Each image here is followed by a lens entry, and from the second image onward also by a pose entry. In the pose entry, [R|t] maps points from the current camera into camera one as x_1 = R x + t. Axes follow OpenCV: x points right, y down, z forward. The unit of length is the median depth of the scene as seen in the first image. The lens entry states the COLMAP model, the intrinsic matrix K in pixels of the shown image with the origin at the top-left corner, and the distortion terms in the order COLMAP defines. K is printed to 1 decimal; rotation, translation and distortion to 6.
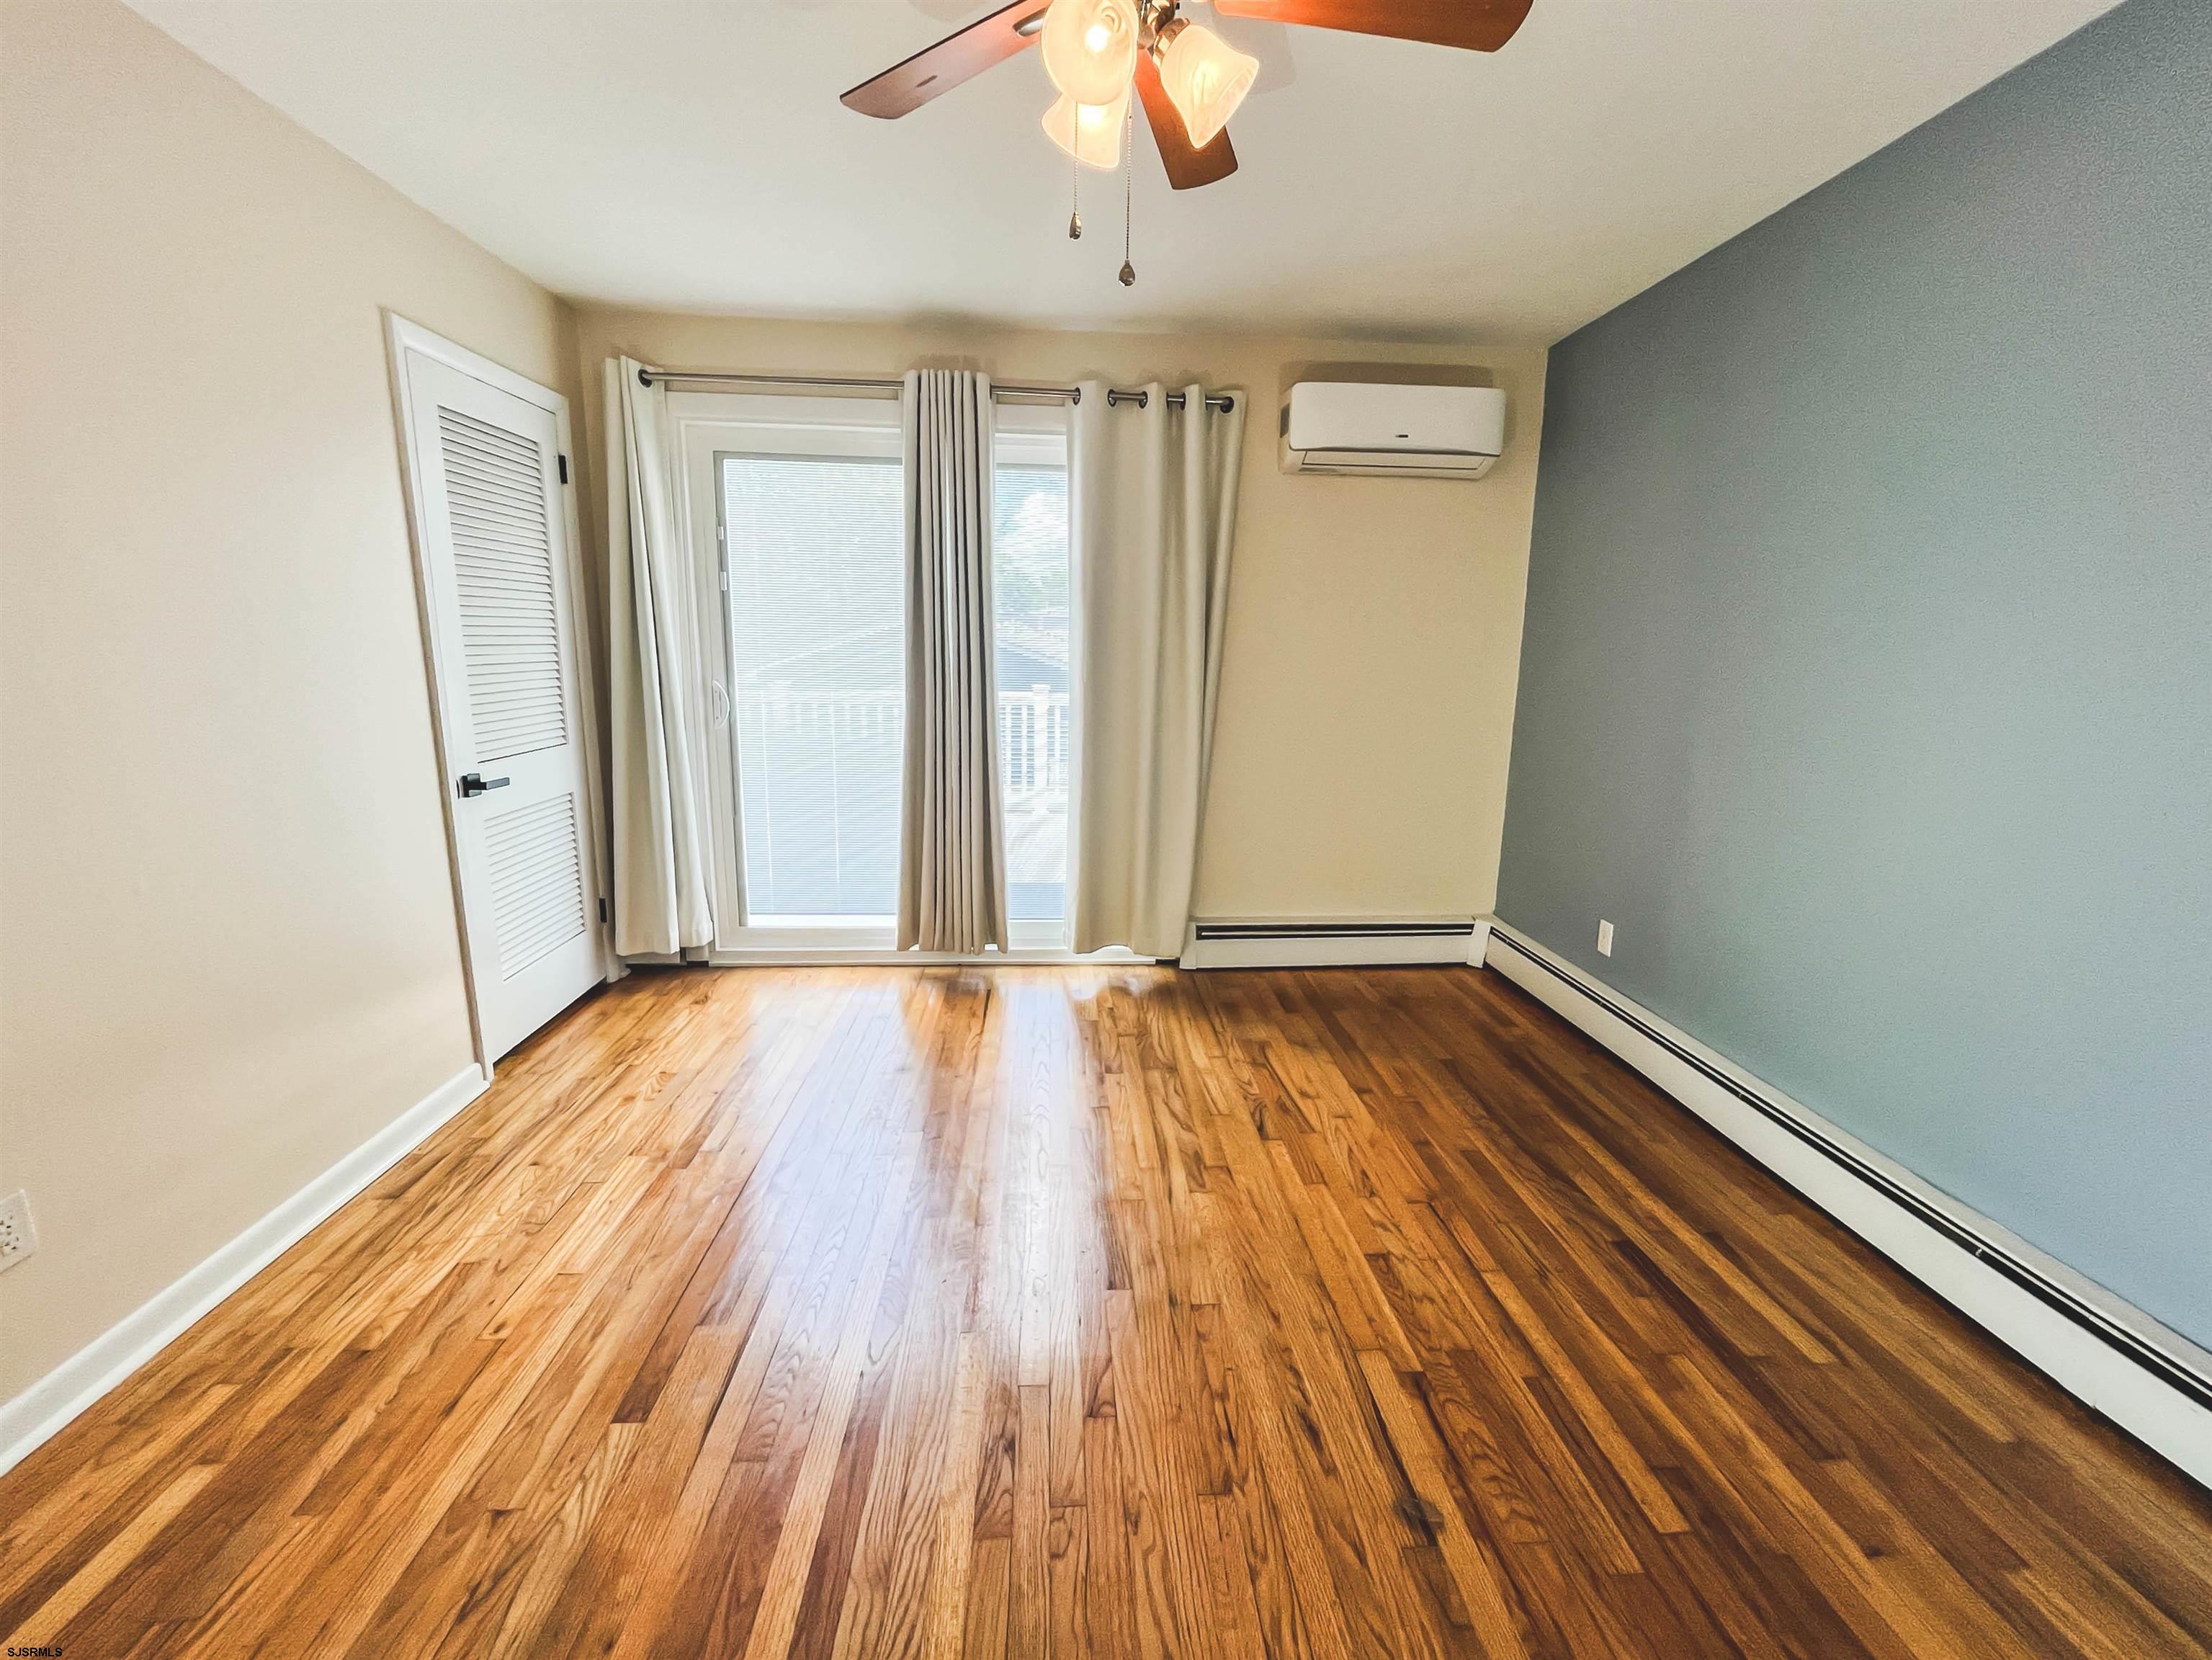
lens RADIAL K [[915.2, 0, 1109.7], [0, 915.2, 829.0], [0, 0, 1]] dist [-0.019794, 0.005762]
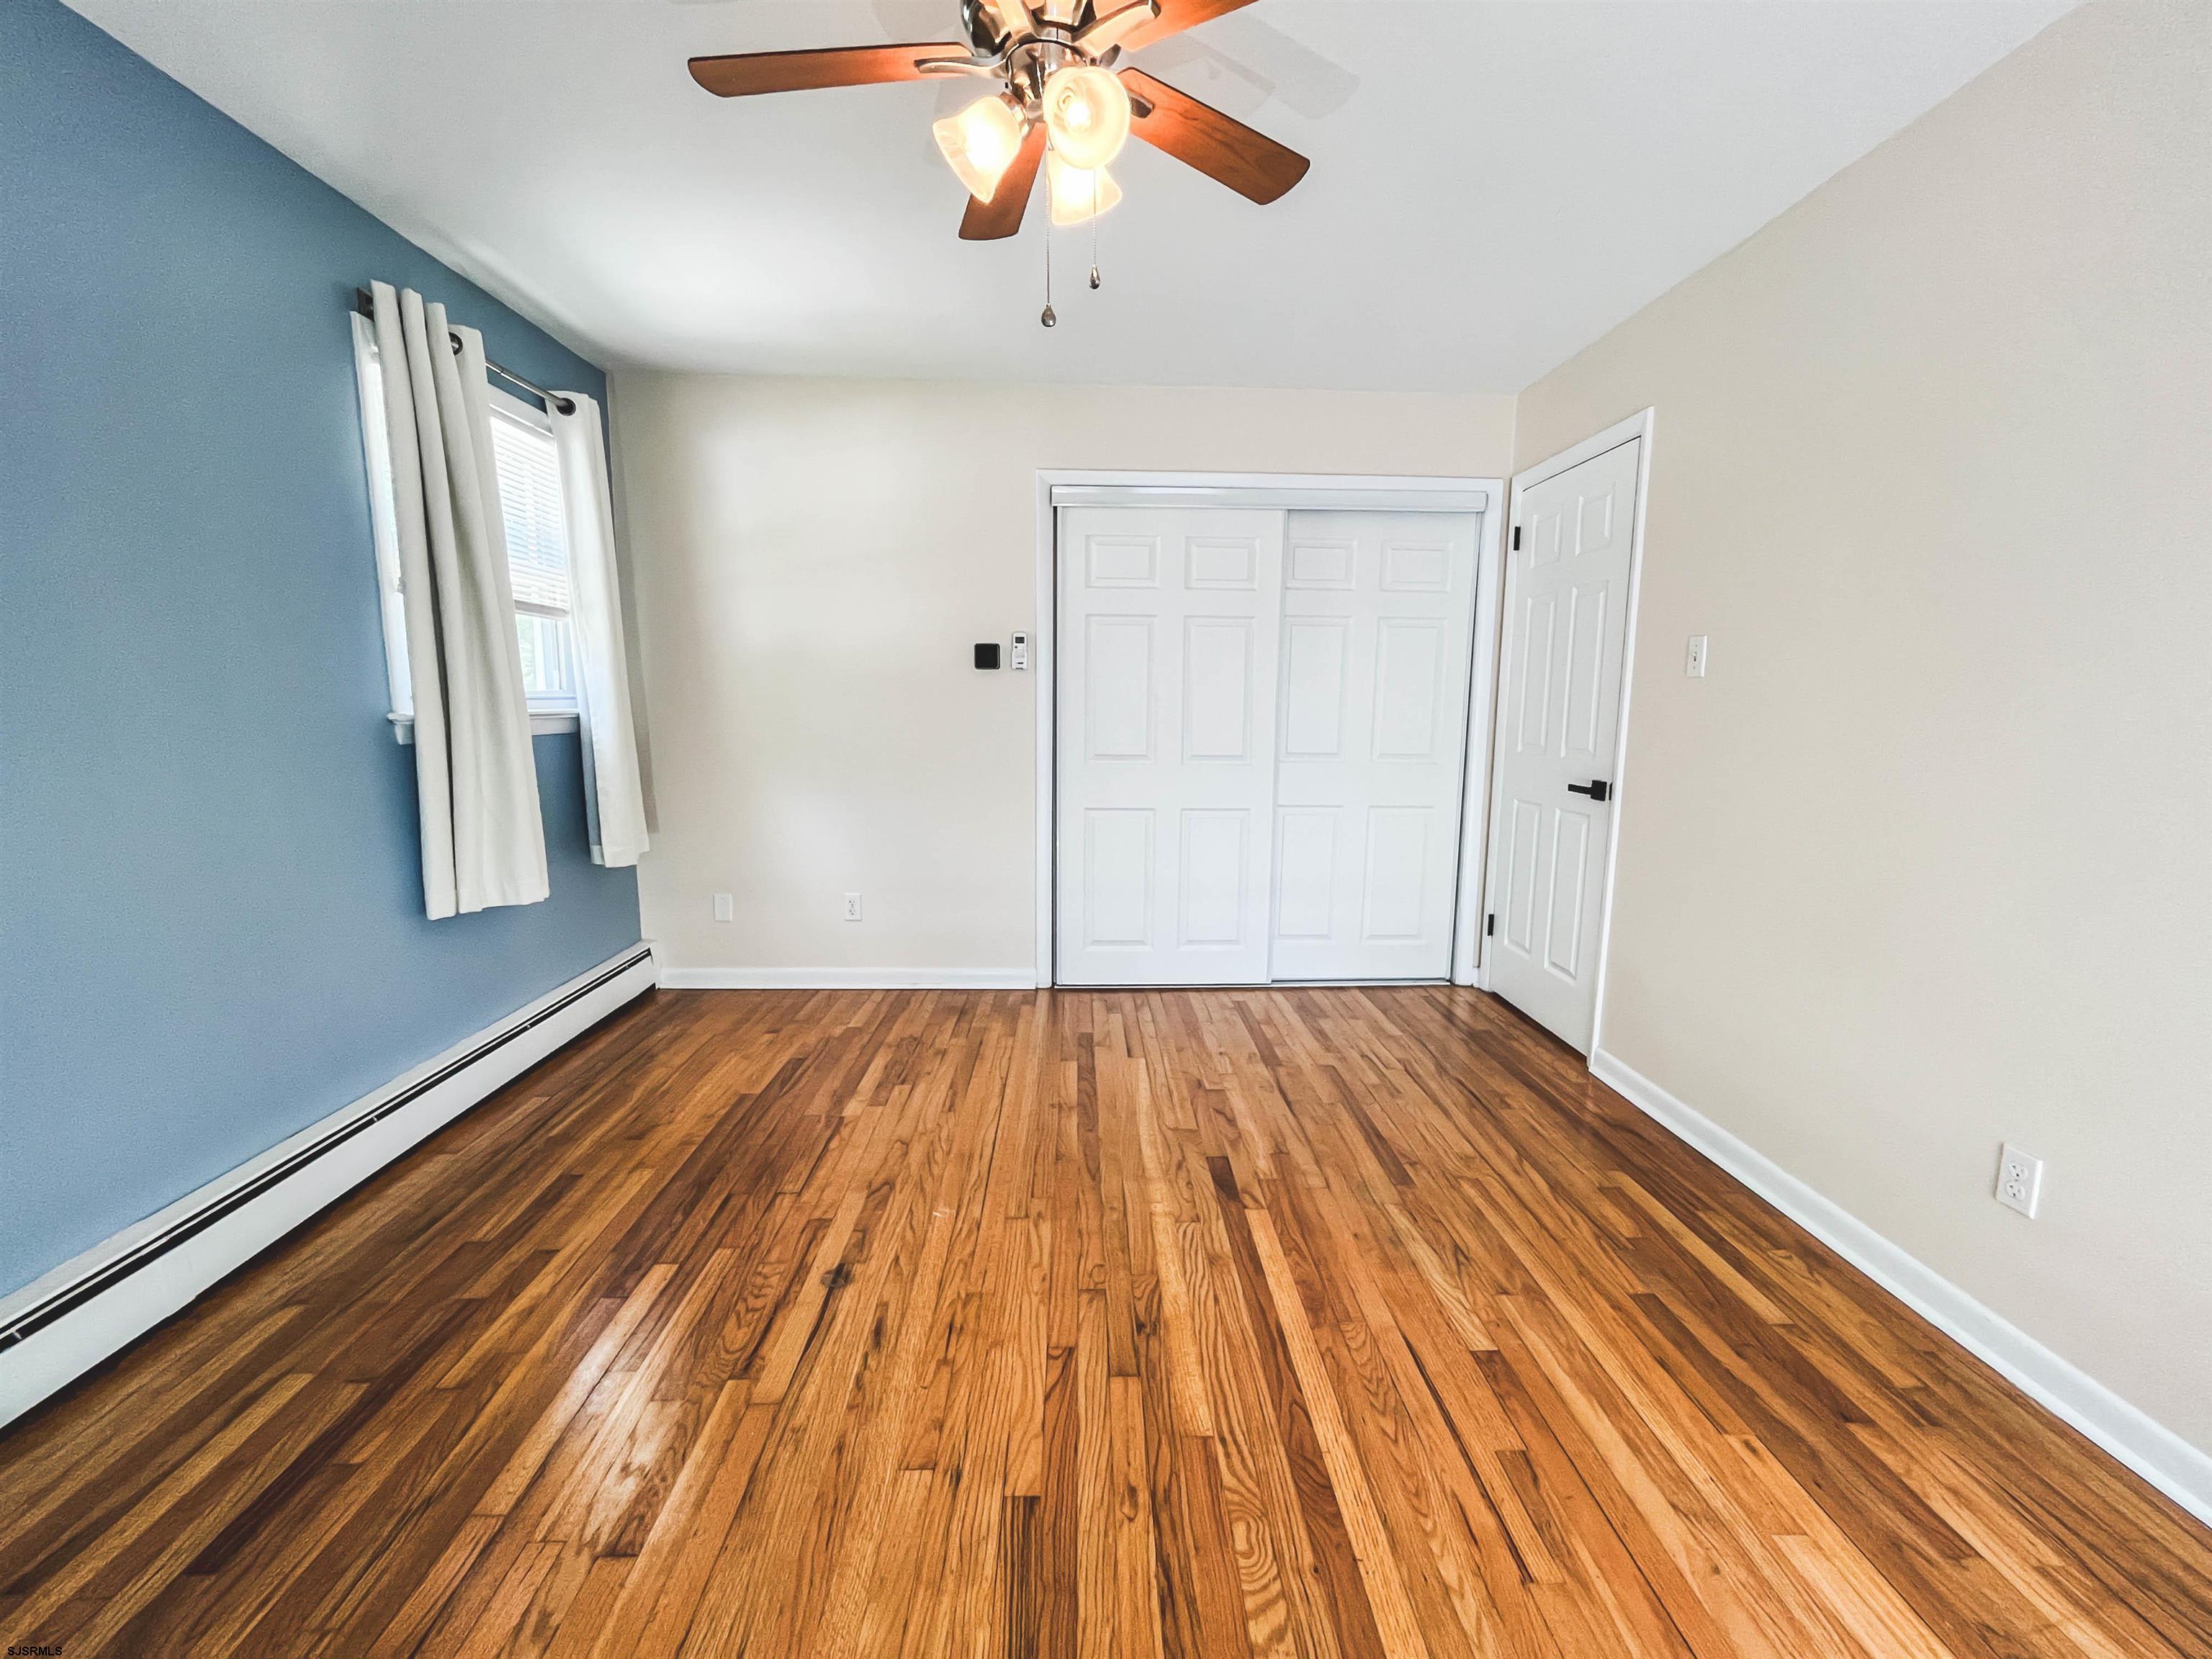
lens RADIAL K [[915.0, 0, 1109.7], [0, 915.0, 828.5], [0, 0, 1]] dist [-0.019794, 0.005762]
pose [[-0.999280, -0.025175, 0.028373, -0.082601], [-0.014129, 0.941212, 0.337521, -0.314813], [-0.035202, 0.336877, -0.940890, 1.802487]]
